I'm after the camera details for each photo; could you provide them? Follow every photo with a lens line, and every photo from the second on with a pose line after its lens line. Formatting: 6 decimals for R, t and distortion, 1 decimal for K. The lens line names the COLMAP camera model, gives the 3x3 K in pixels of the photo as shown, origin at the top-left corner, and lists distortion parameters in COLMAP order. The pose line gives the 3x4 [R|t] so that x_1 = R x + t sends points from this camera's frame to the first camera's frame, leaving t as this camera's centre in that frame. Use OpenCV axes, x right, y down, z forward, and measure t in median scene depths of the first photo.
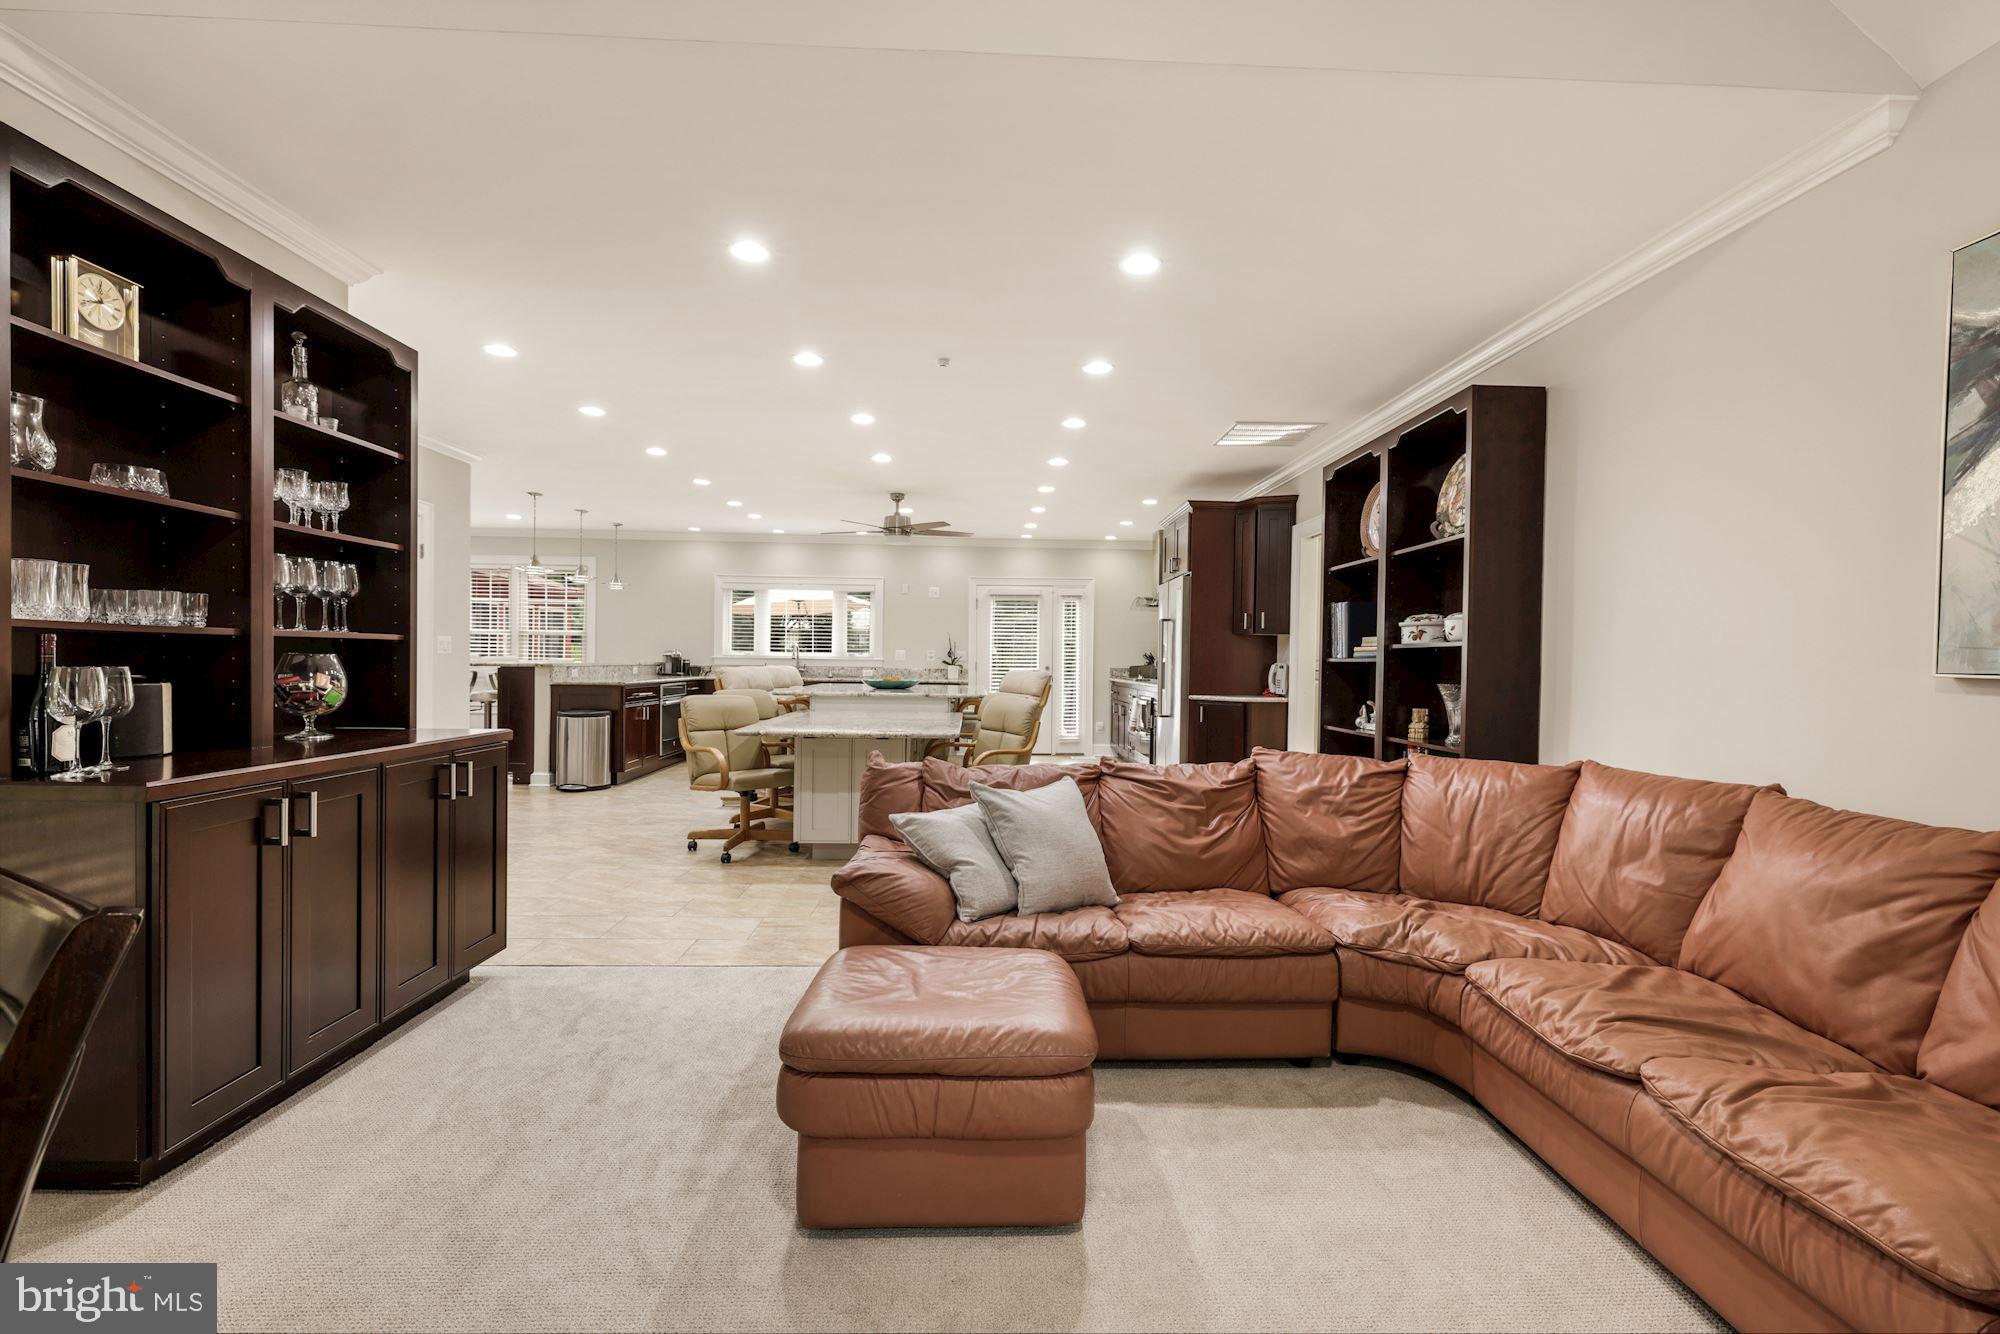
lens RADIAL K [[908.9, 0, 997.6], [0, 908.9, 672.7], [0, 0, 1]] dist [-0.002434, -0.000221]
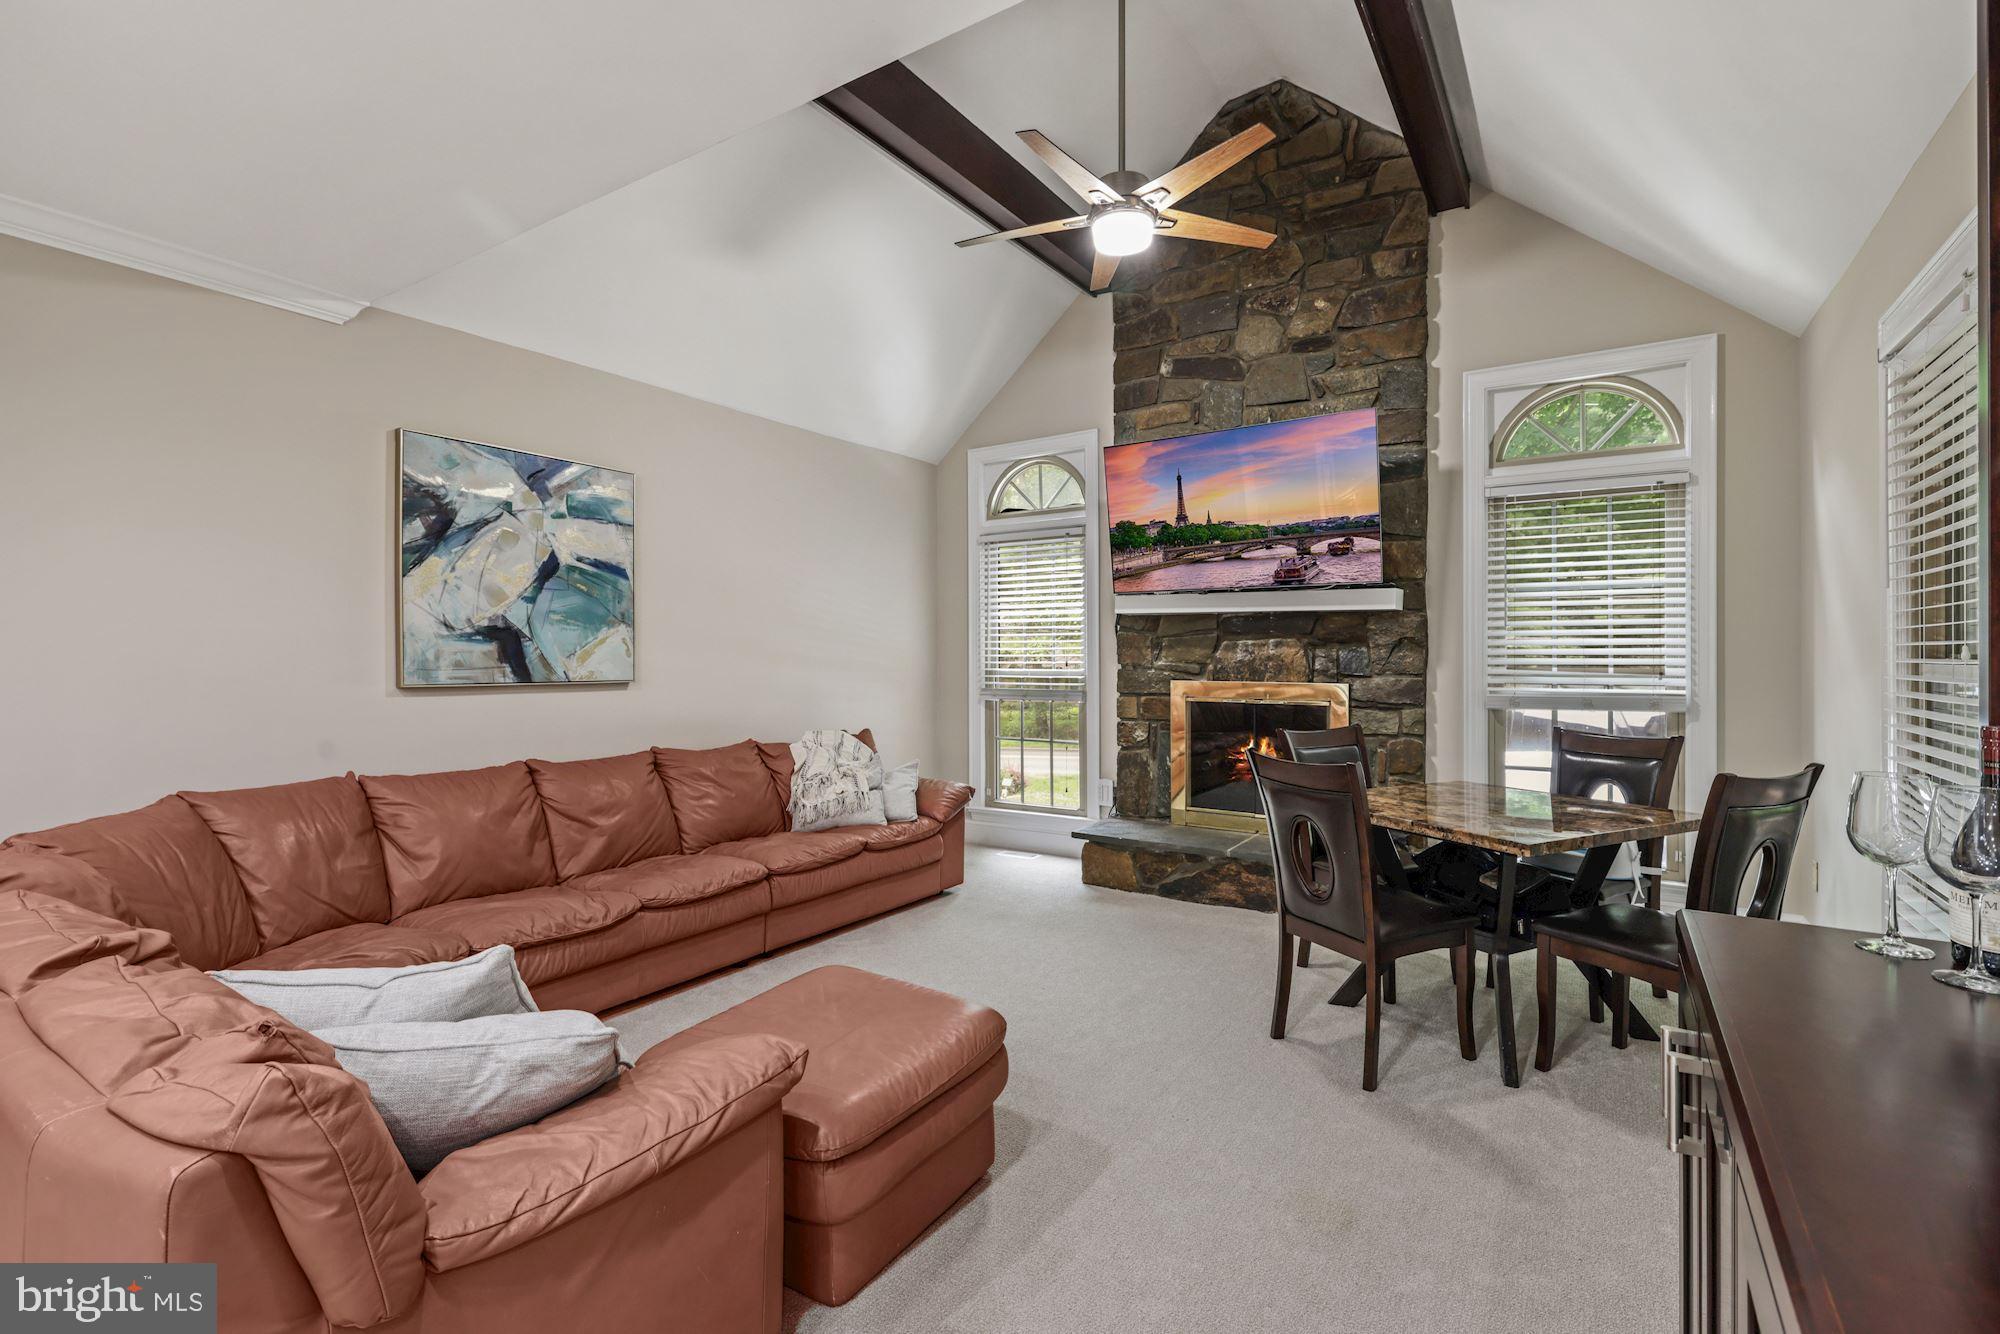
lens RADIAL K [[908.9, 0, 1000.7], [0, 908.9, 662.4], [0, 0, 1]] dist [-0.002434, -0.000221]
pose [[-0.820174, -0.016018, 0.571891, -0.817427], [-0.004078, 0.999746, 0.022153, -0.083186], [-0.572100, 0.015837, -0.820031, 1.785435]]
